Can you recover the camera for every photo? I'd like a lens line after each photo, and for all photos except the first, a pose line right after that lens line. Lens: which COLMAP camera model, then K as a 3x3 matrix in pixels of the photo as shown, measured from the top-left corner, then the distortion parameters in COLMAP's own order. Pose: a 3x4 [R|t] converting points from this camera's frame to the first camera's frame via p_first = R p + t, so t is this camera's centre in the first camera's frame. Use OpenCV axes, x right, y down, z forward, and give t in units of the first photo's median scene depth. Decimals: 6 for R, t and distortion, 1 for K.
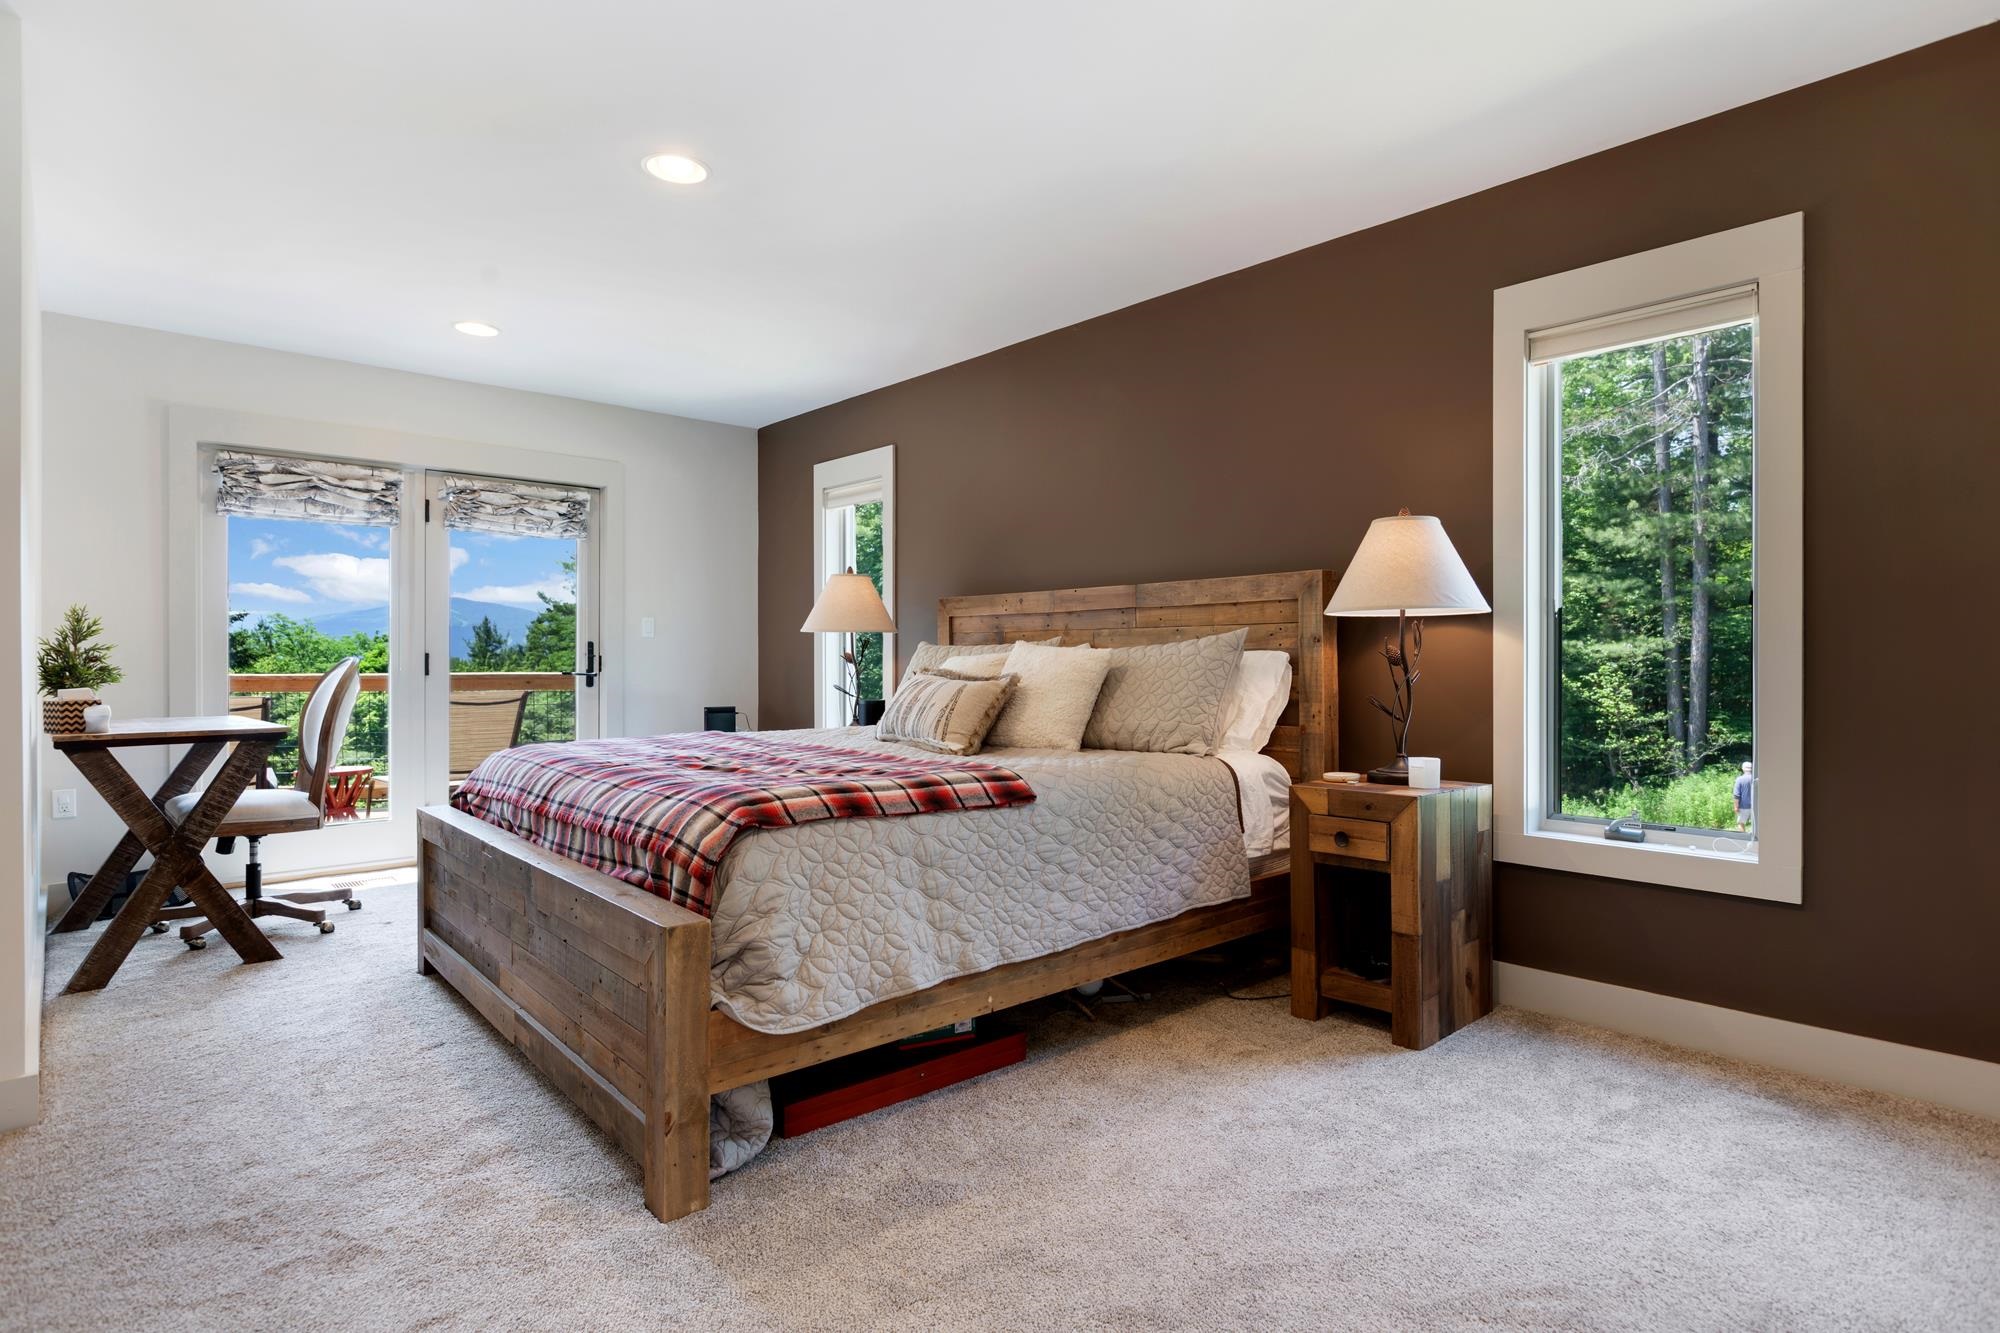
lens RADIAL K [[1003.2, 0, 1009.5], [0, 1003.2, 661.2], [0, 0, 1]] dist [0.001935, -0.000175]
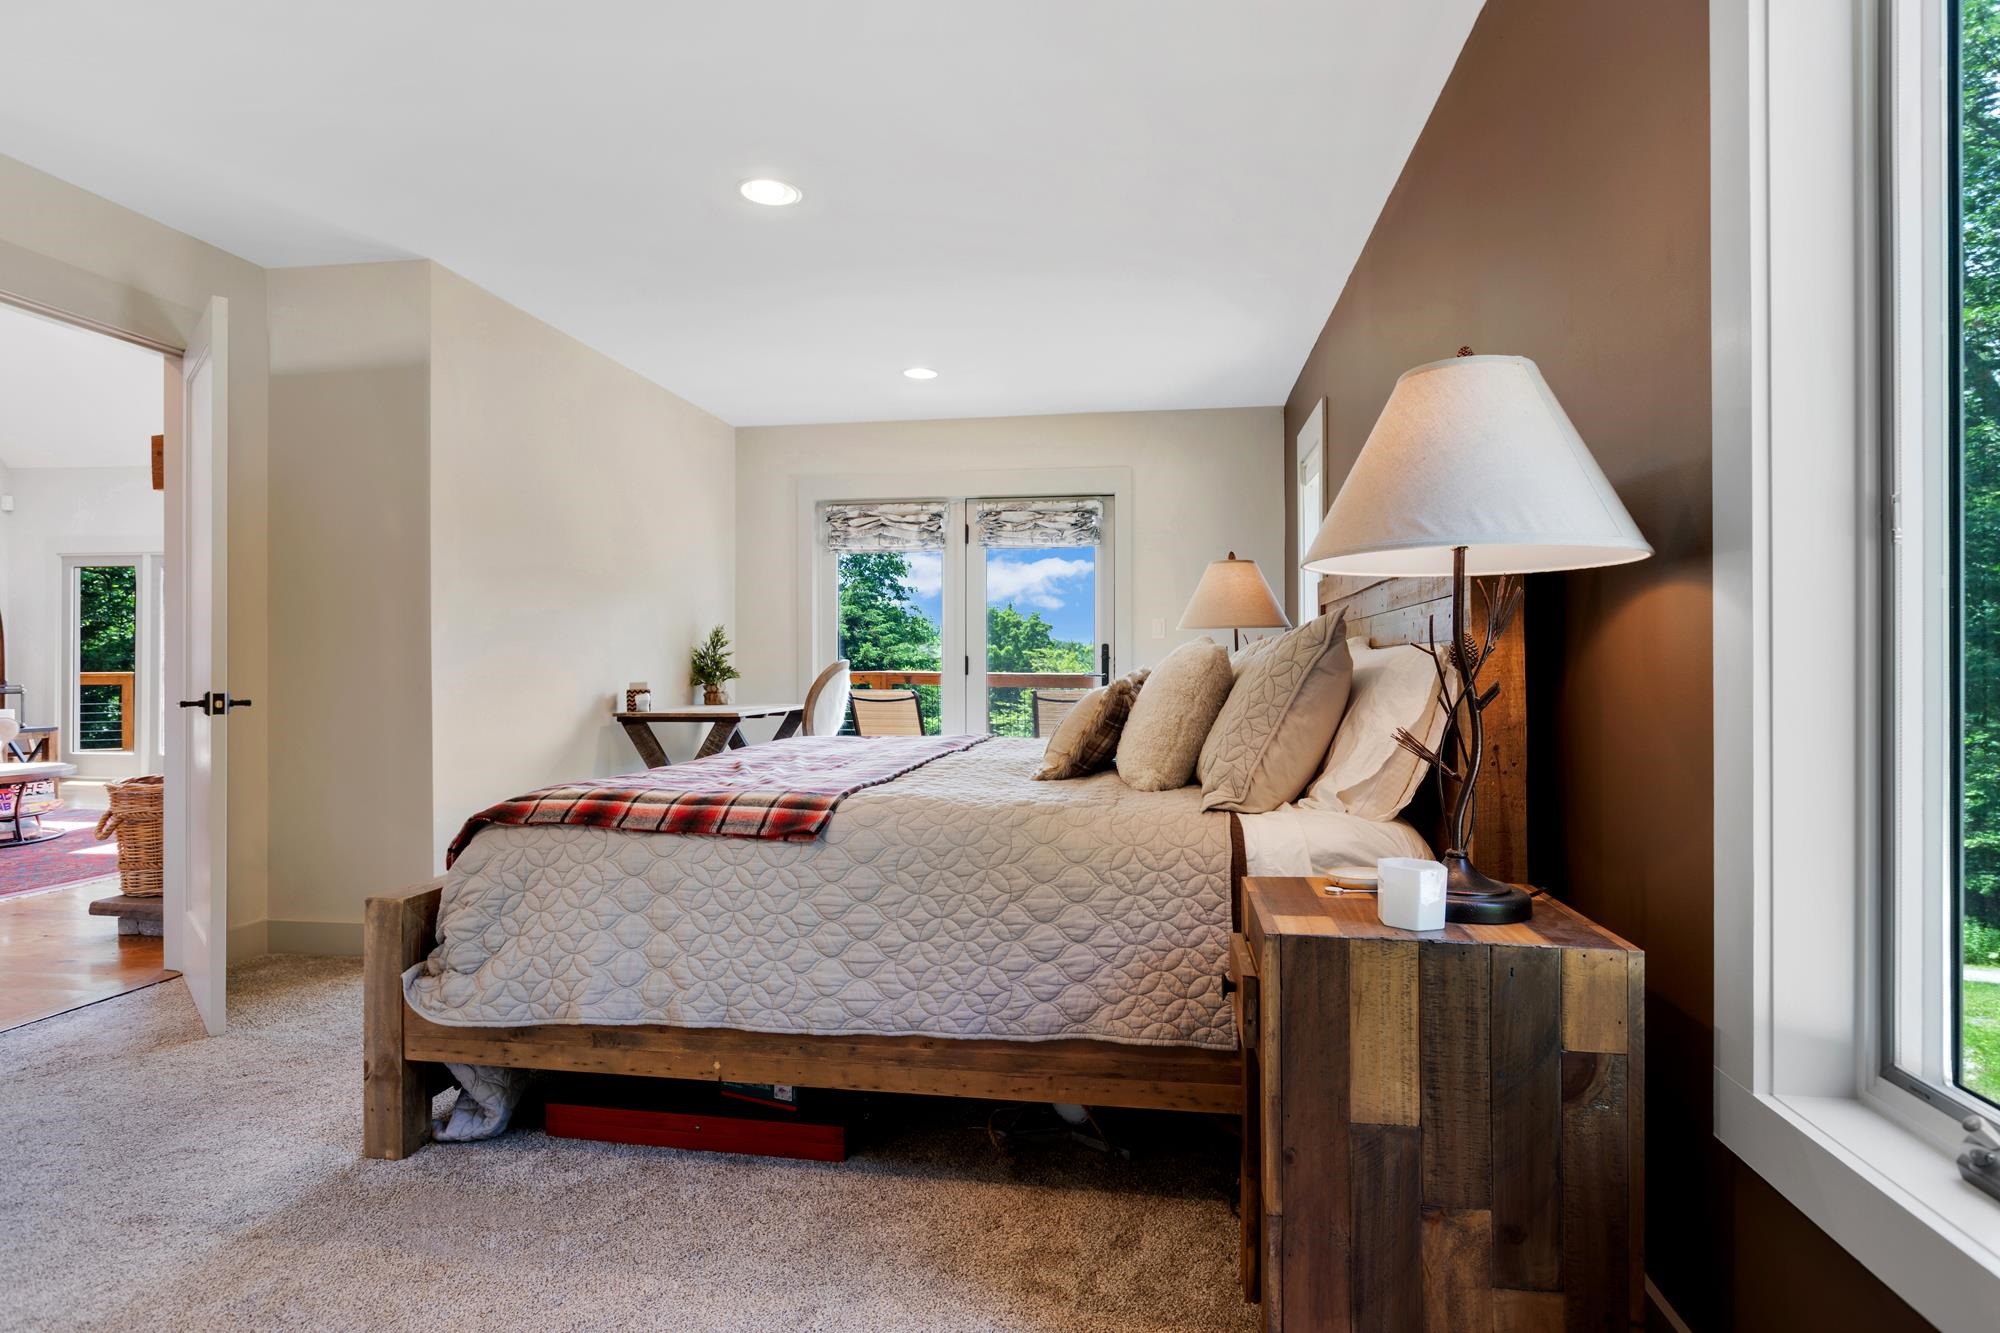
lens RADIAL K [[1003.2, 0, 1009.5], [0, 1003.2, 661.2], [0, 0, 1]] dist [0.001935, -0.000175]
pose [[0.646245, -0.001868, -0.763127, 0.640325], [0.001357, 0.999998, -0.001299, -0.000297], [0.763128, -0.000196, 0.646247, 0.526330]]
